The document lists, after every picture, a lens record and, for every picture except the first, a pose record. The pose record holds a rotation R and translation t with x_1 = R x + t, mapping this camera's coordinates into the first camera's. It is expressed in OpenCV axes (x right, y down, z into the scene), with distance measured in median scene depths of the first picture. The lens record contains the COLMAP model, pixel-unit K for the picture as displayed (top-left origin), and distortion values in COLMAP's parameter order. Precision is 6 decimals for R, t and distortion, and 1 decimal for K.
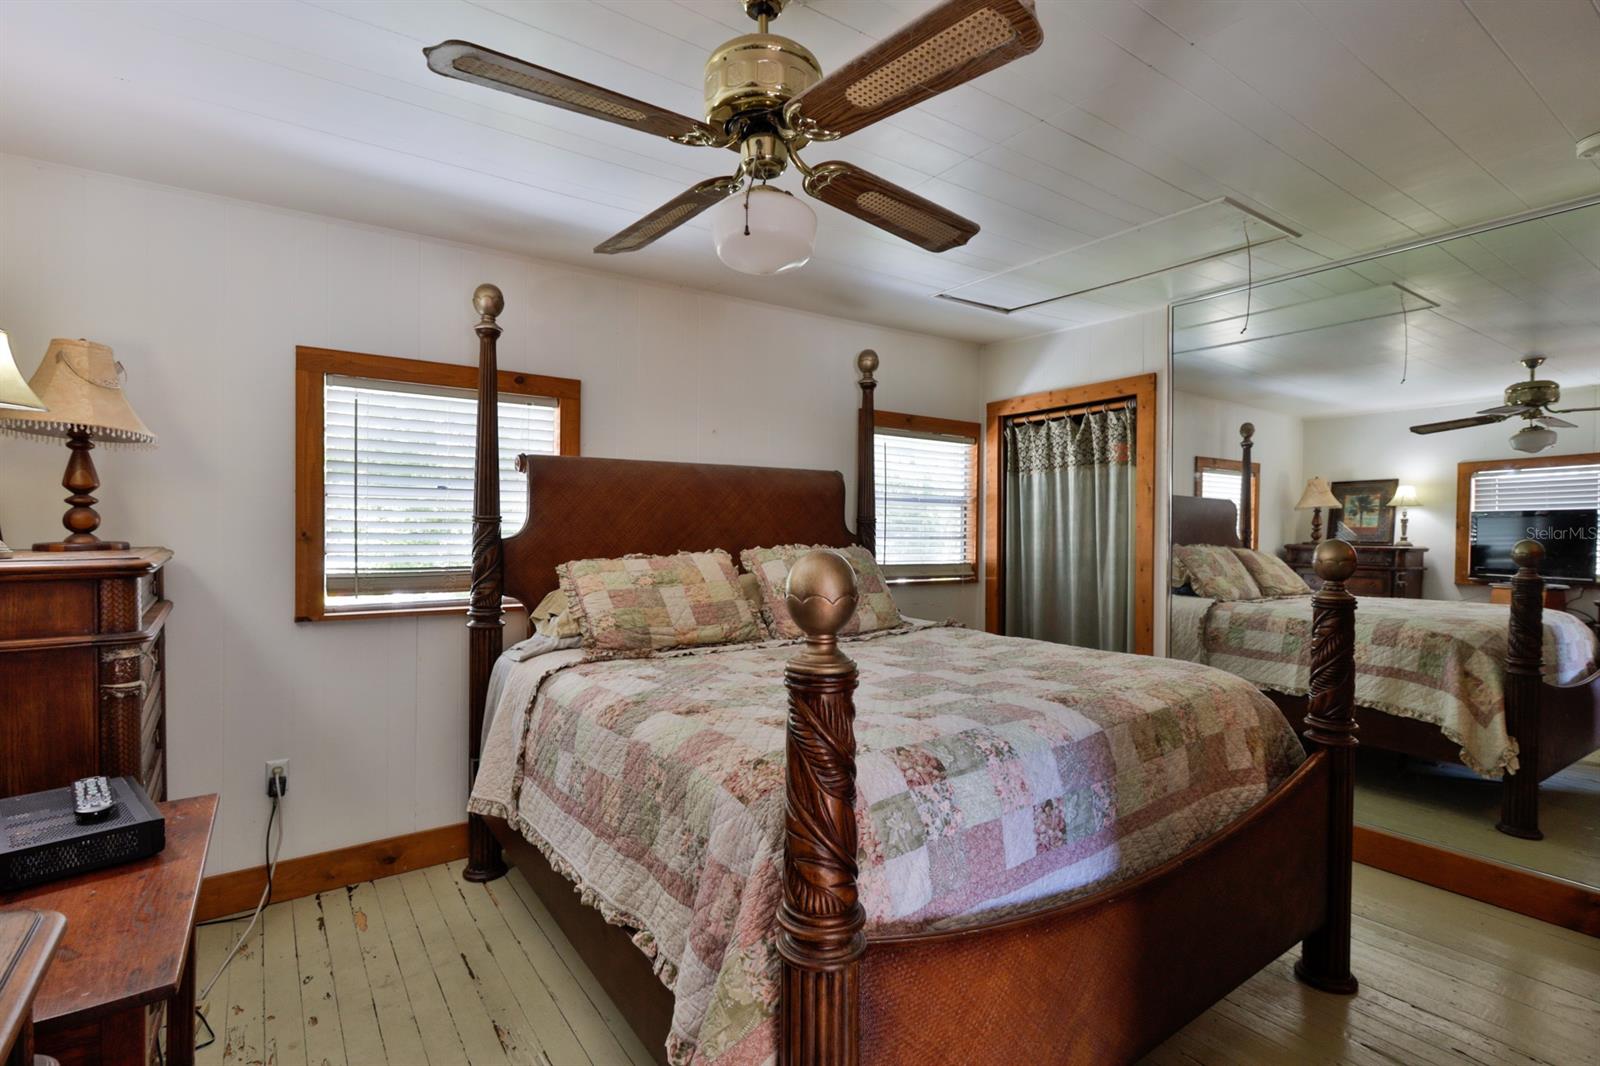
lens RADIAL K [[751.8, 0, 794.5], [0, 751.8, 537.4], [0, 0, 1]] dist [-0.004686, 0.000016]
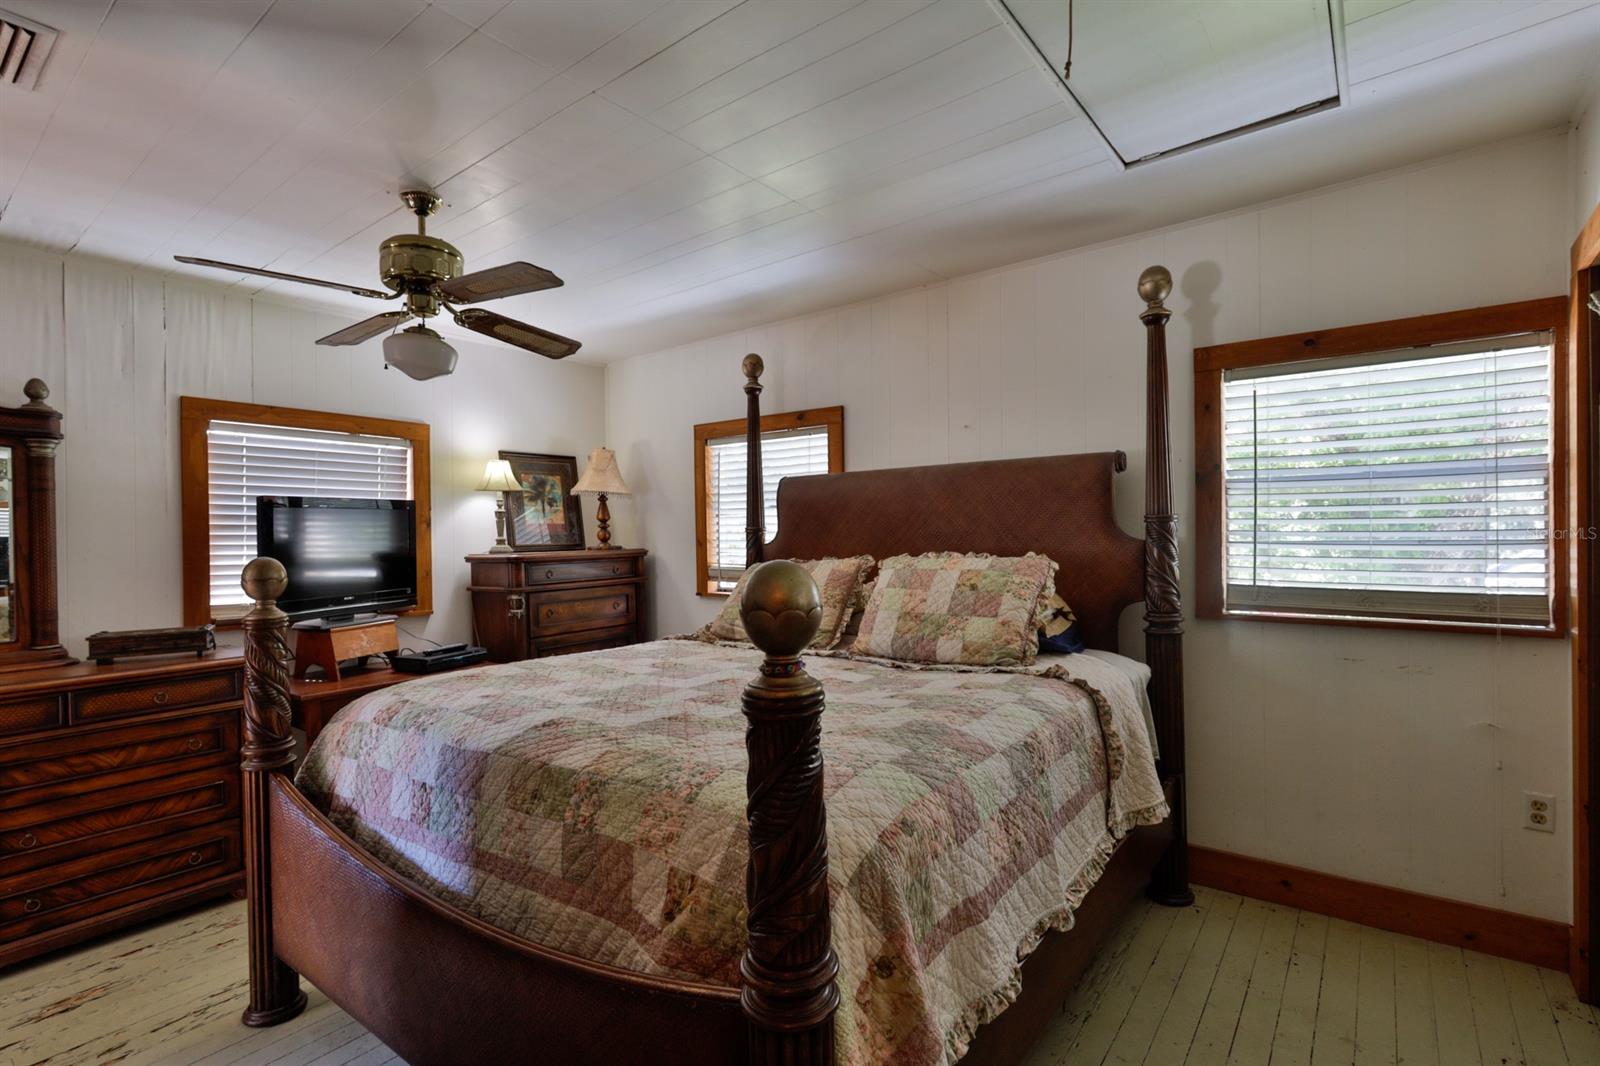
lens RADIAL K [[751.8, 0, 794.5], [0, 751.8, 537.4], [0, 0, 1]] dist [-0.004686, 0.000016]
pose [[0.292083, 0.000518, -0.956393, 0.802140], [0.009716, 0.999947, 0.003509, -0.013030], [0.956344, -0.010317, 0.292062, 0.603731]]
